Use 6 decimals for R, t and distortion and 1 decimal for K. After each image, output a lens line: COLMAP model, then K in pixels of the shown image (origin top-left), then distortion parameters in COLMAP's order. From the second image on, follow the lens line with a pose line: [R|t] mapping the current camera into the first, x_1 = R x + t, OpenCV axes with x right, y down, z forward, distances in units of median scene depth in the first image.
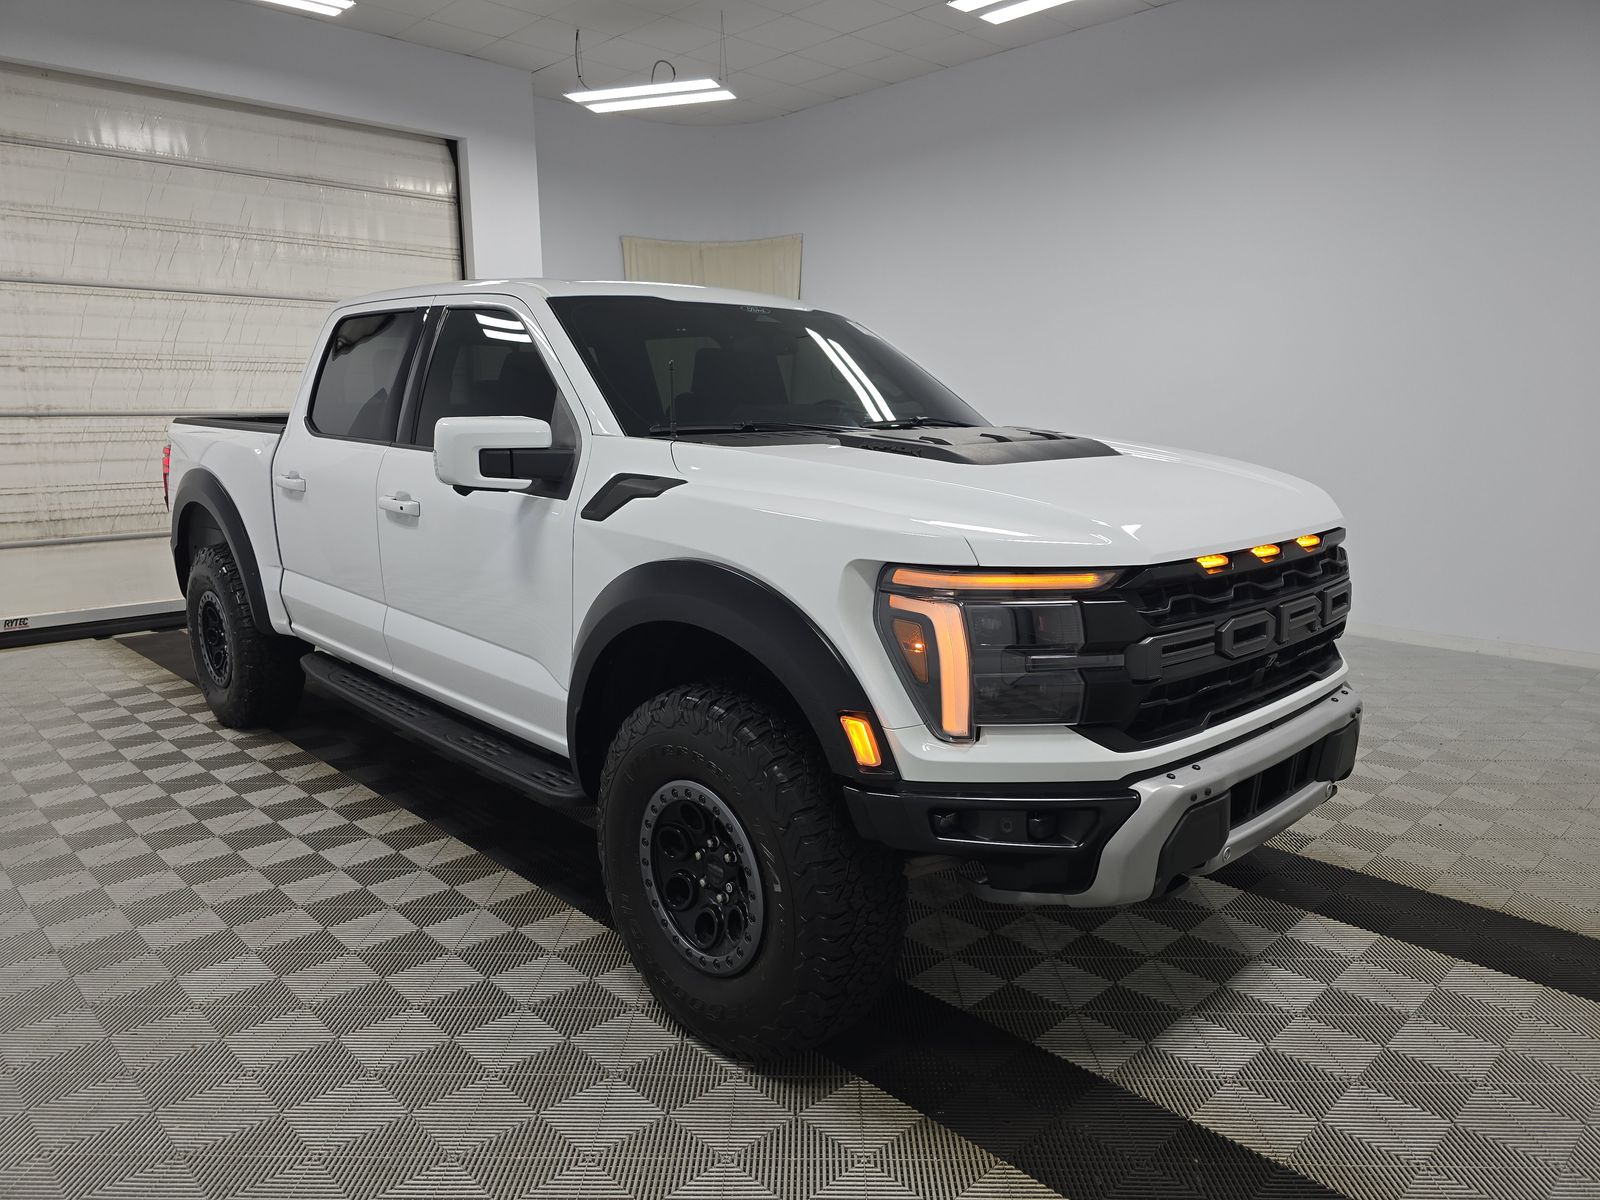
lens RADIAL K [[1061.7, 0, 800.0], [0, 1061.7, 600.0], [0, 0, 1]] dist [0.055594, -0.042733]
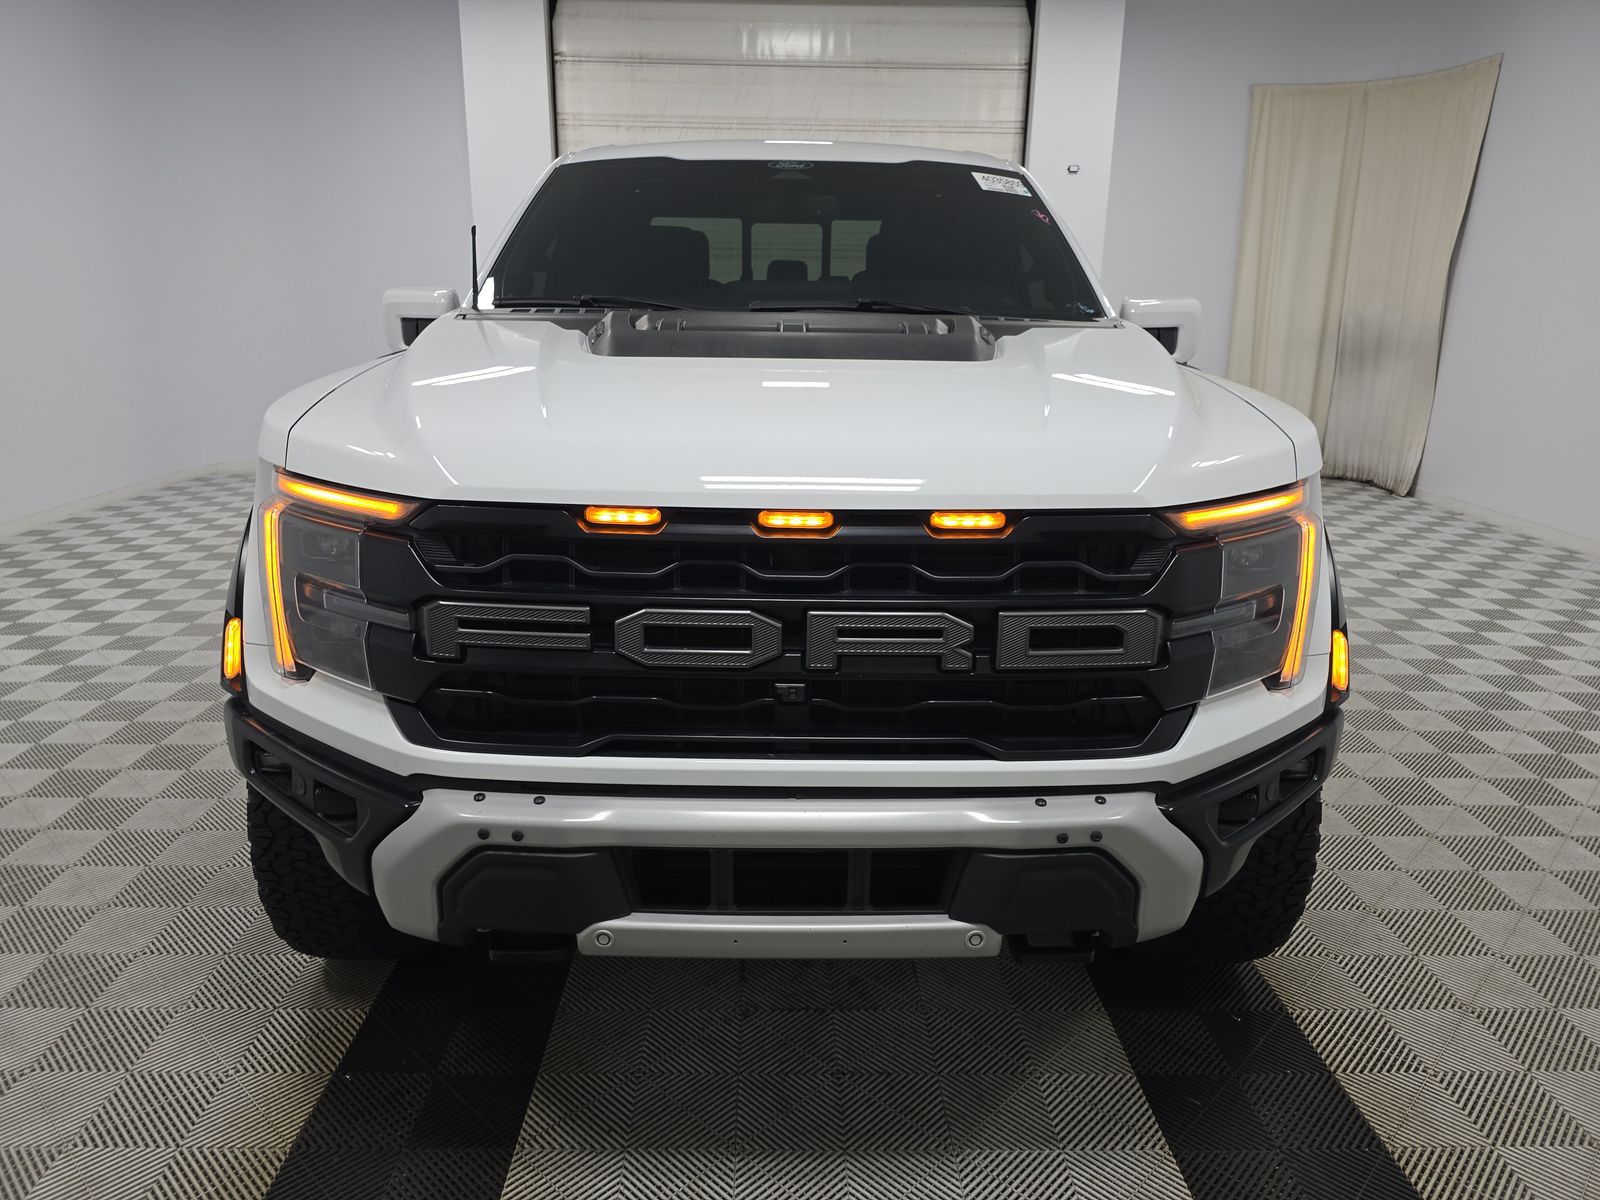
lens RADIAL K [[1061.7, 0, 800.0], [0, 1061.7, 600.0], [0, 0, 1]] dist [0.055594, -0.042733]
pose [[0.739653, 0.201190, -0.642212, 0.293889], [-0.138241, 0.979340, 0.147589, -0.031995], [0.658637, -0.020385, 0.752185, 0.186934]]
